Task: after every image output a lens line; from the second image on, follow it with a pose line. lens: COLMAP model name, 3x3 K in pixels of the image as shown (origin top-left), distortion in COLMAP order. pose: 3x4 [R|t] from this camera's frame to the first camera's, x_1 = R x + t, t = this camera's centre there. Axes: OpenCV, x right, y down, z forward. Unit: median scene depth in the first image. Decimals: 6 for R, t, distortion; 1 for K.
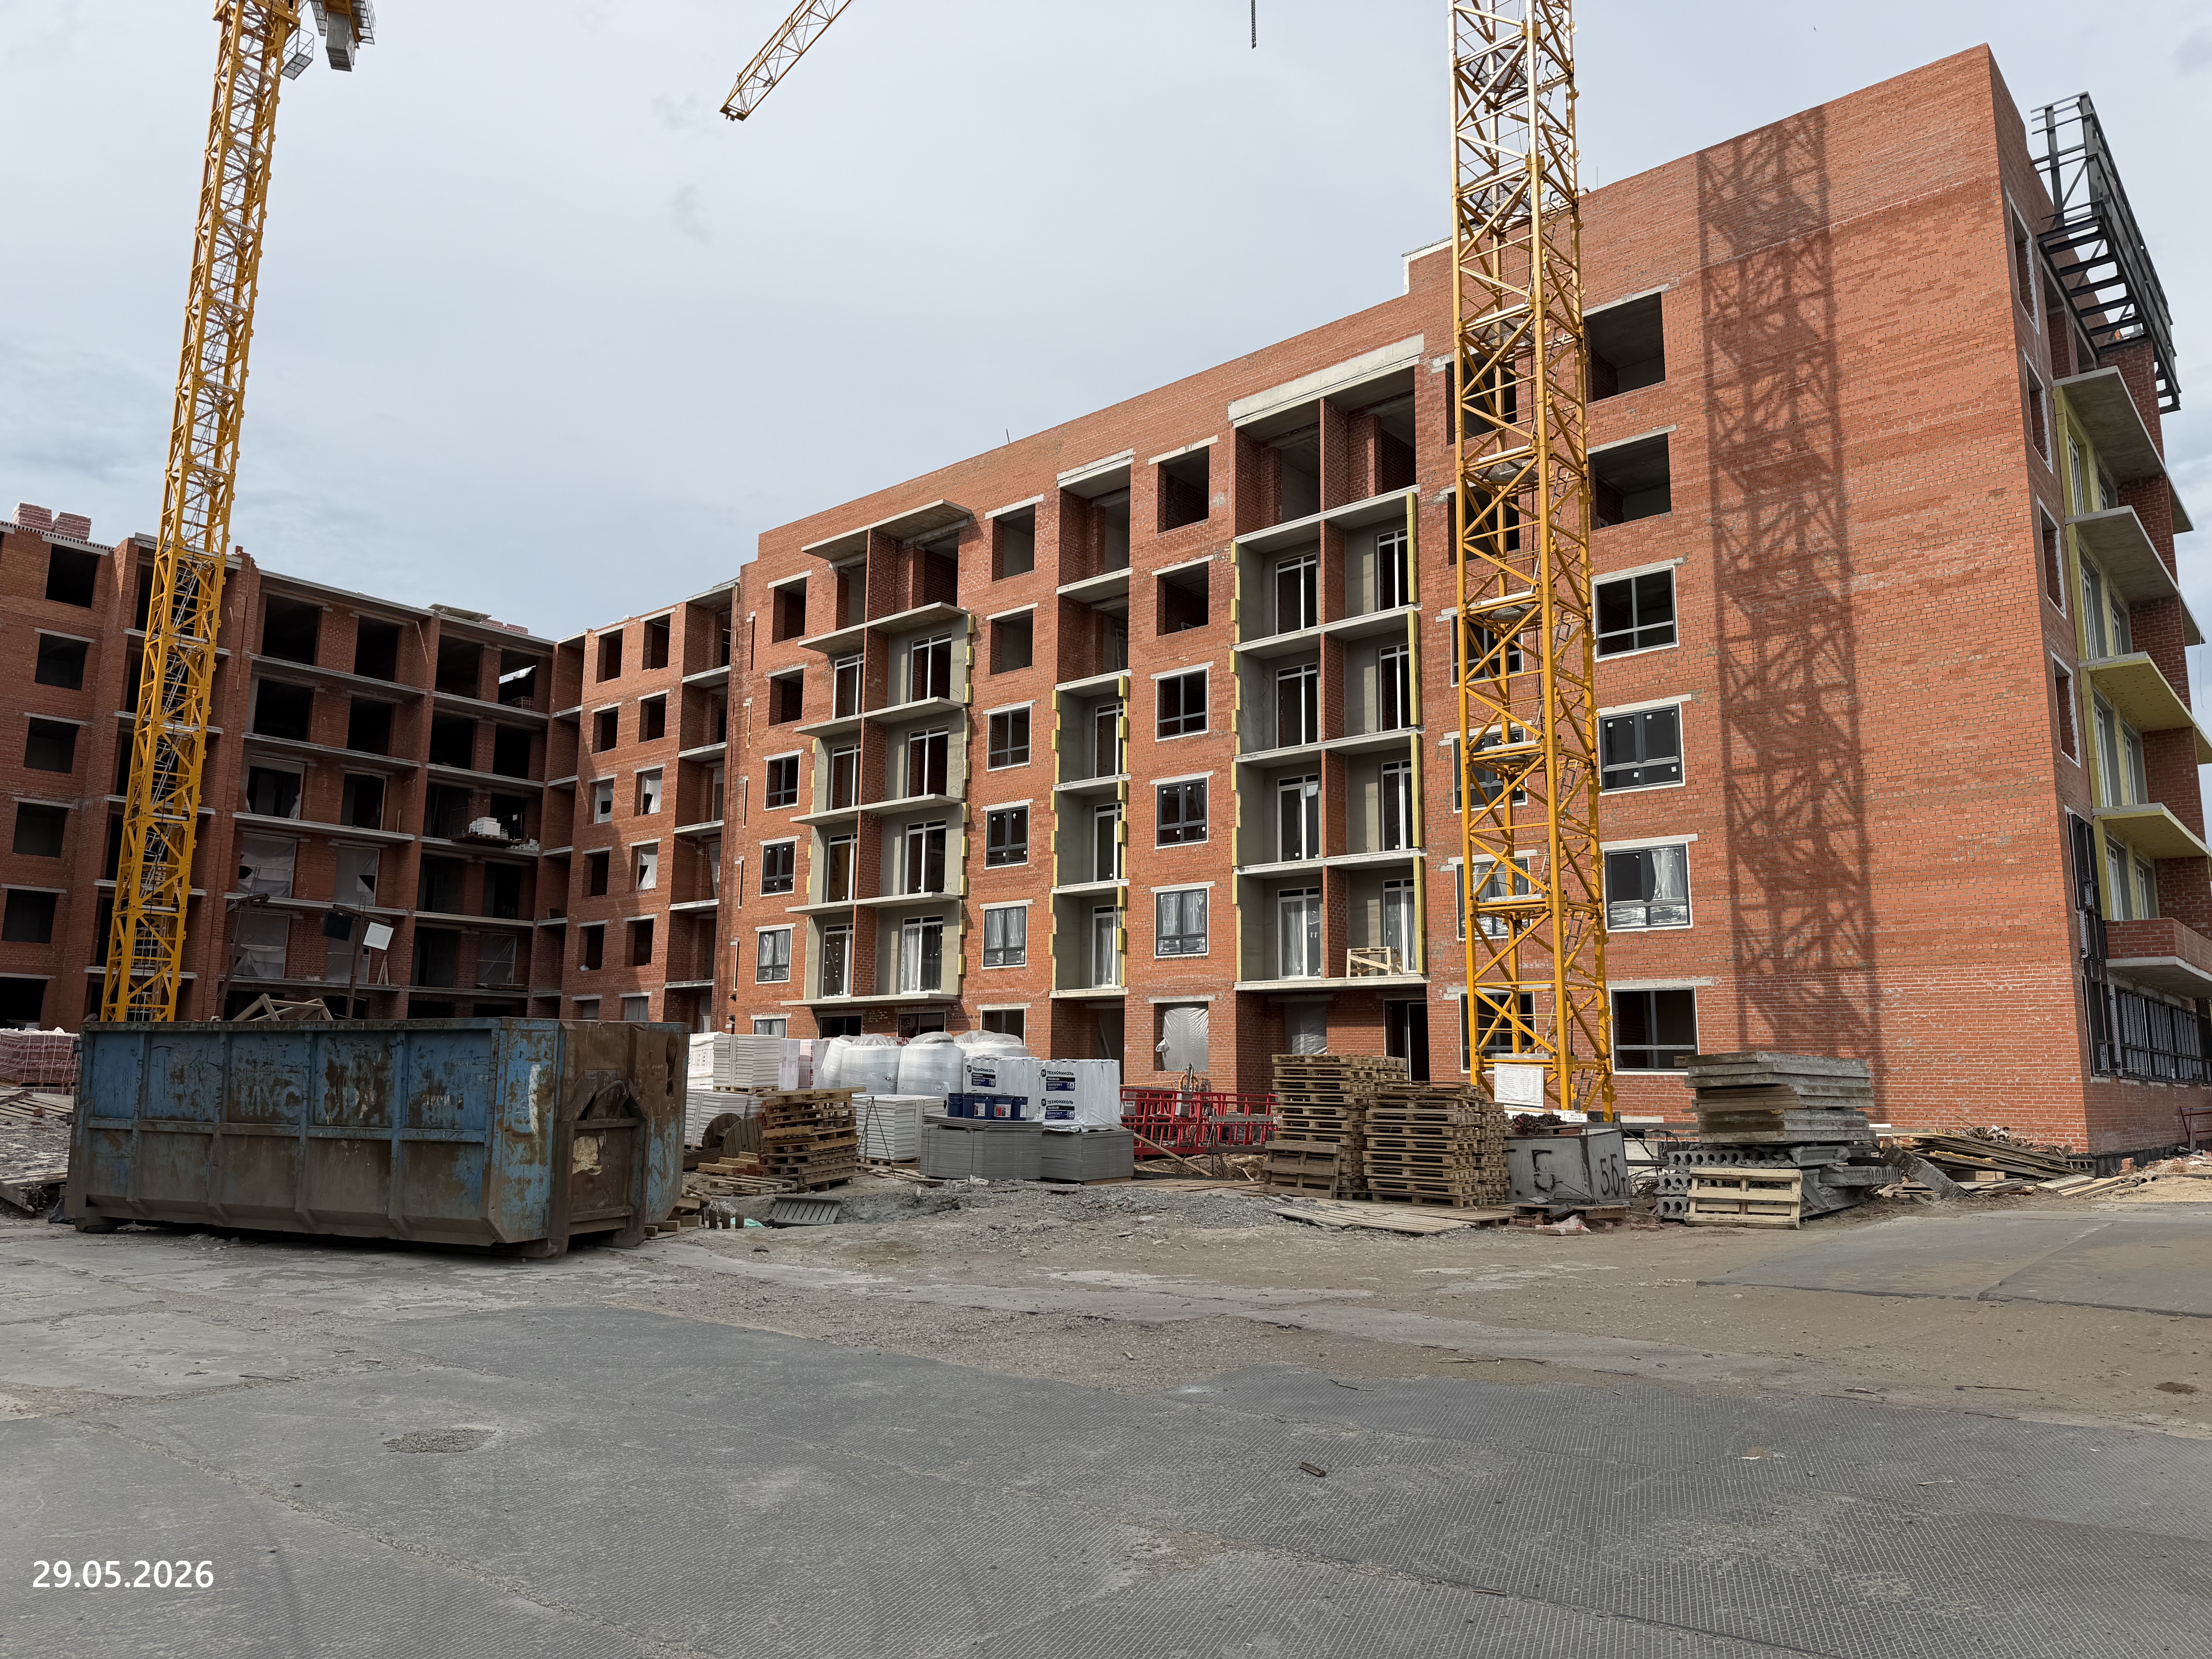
lens RADIAL K [[1548.6, 0, 1106.0], [0, 1548.6, 829.5], [0, 0, 1]] dist [0.145590, -0.000913]
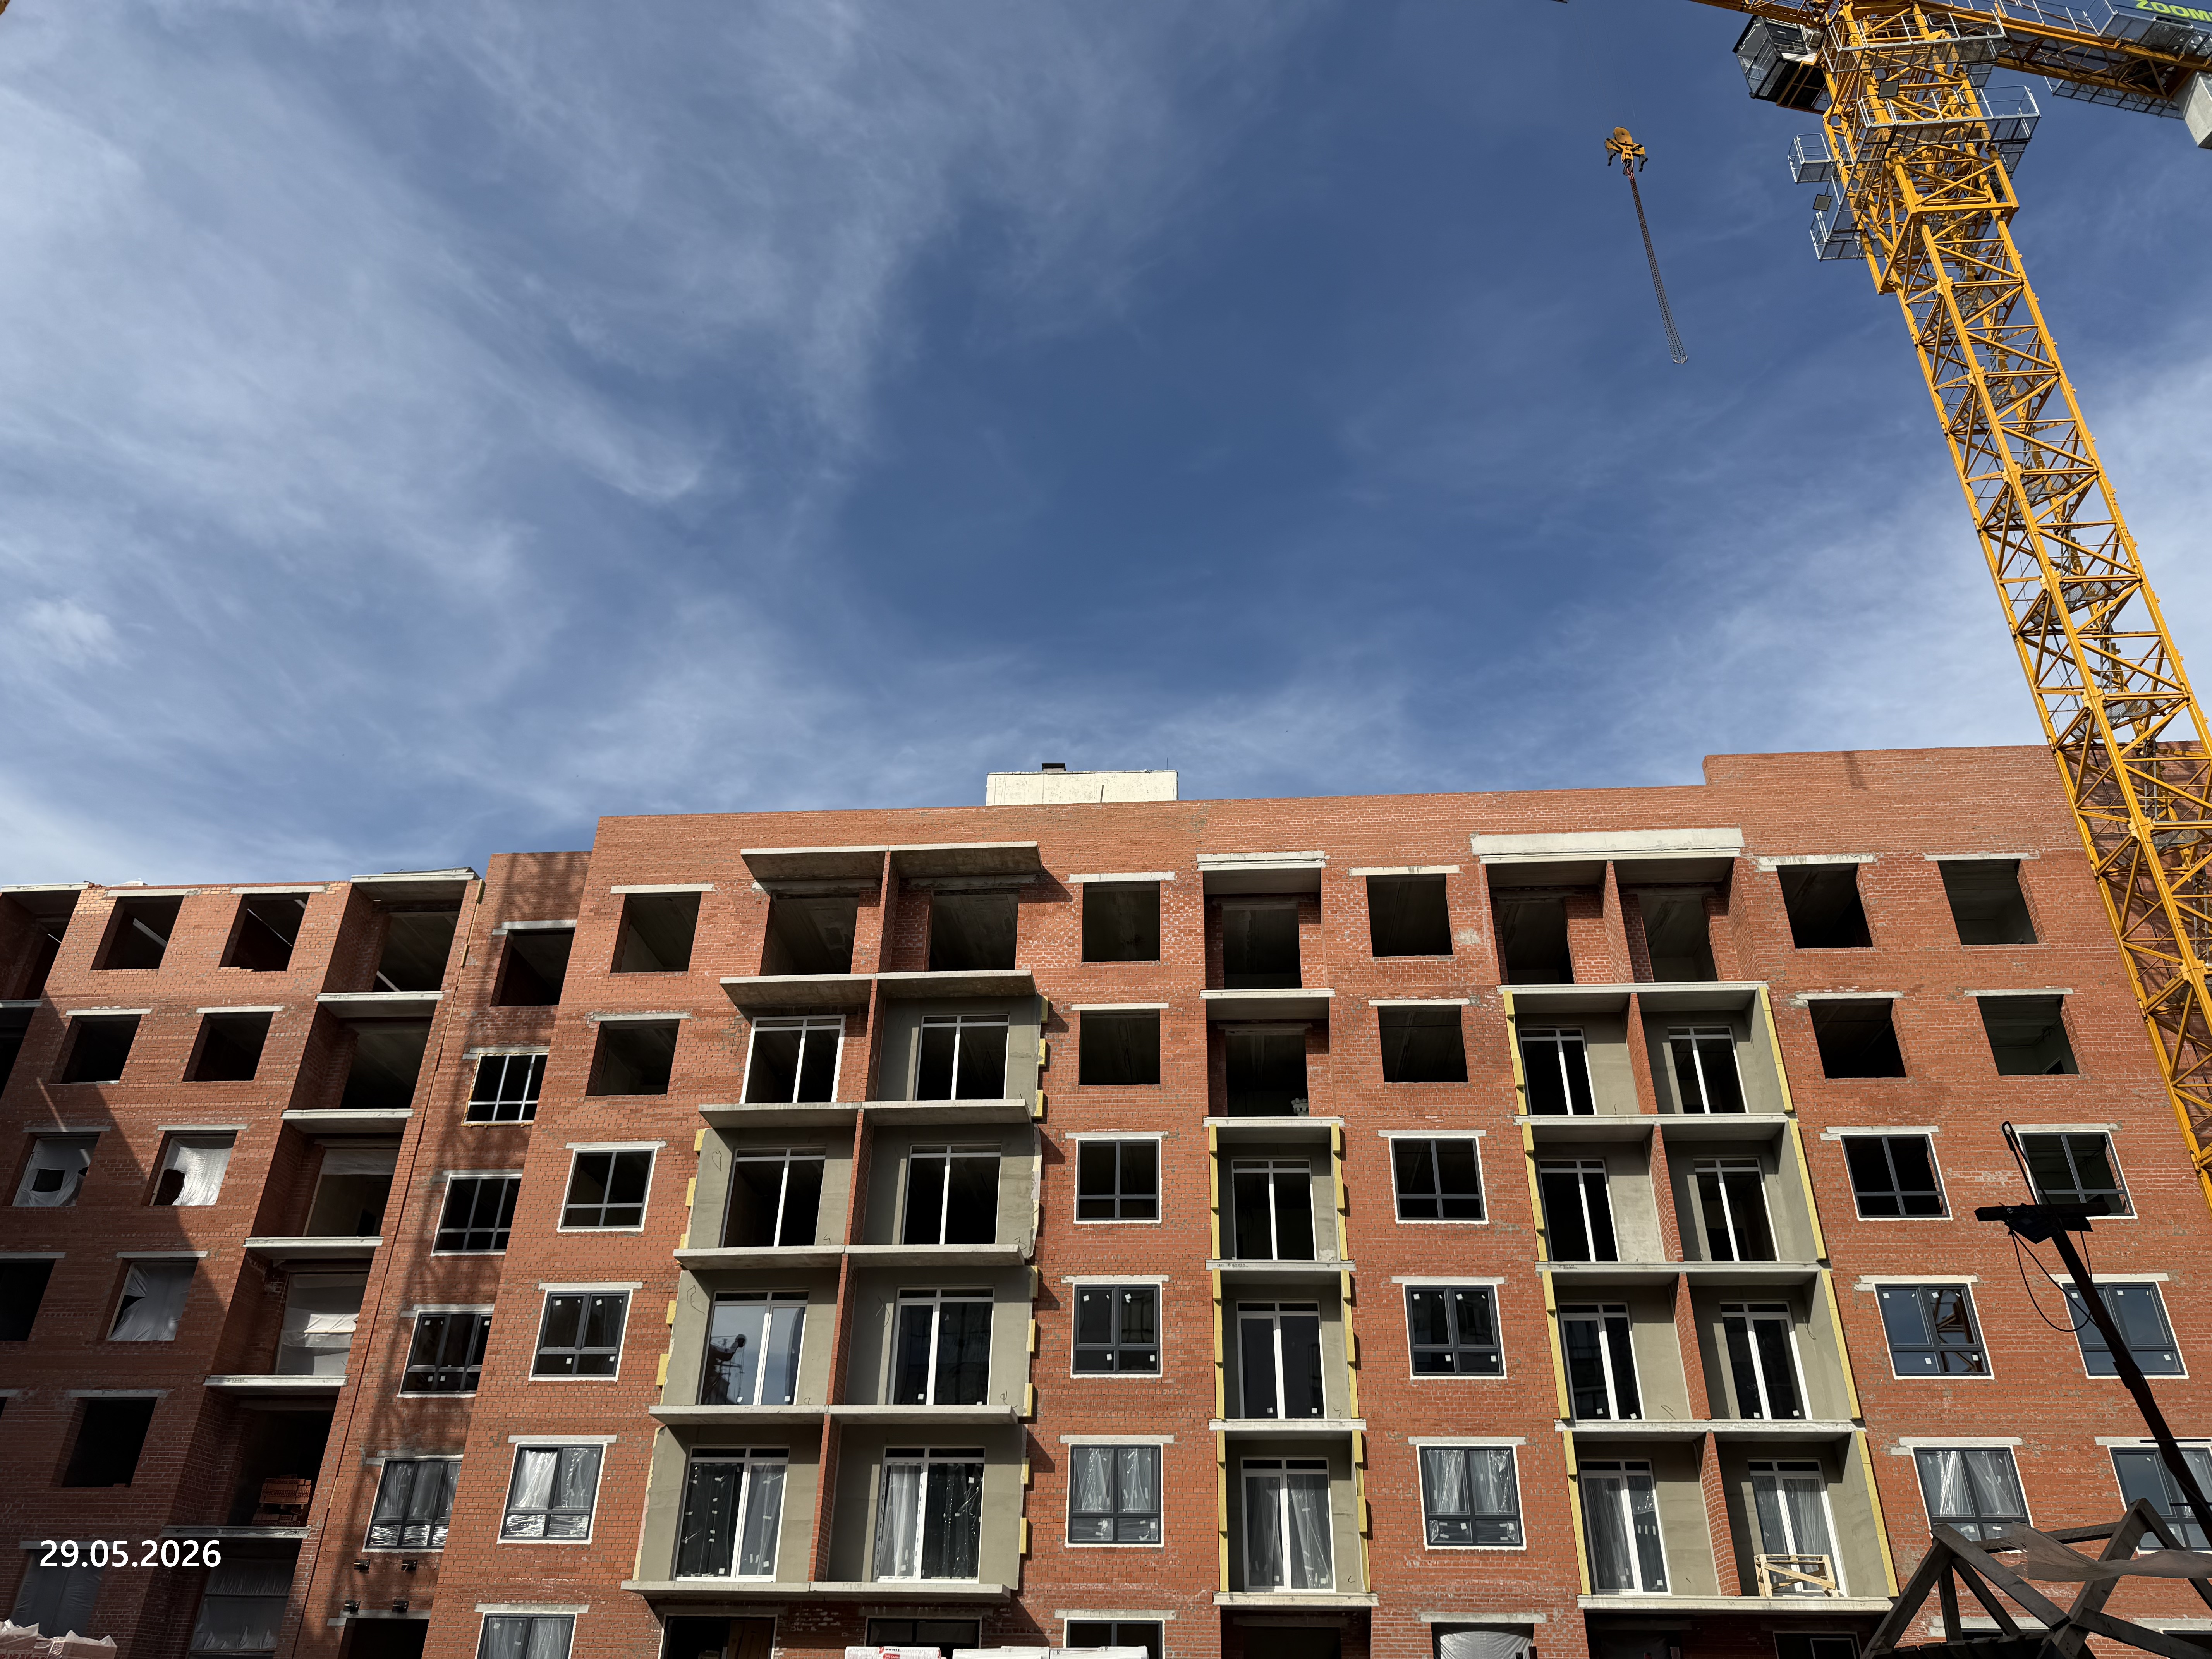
lens RADIAL K [[1564.7, 0, 1106.0], [0, 1564.7, 829.5], [0, 0, 1]] dist [0.078010, -0.130817]
pose [[0.803826, 0.302308, 0.512322, -0.476901], [-0.105019, 0.919832, -0.377996, 0.062670], [-0.585522, 0.250039, 0.771132, 0.421039]]
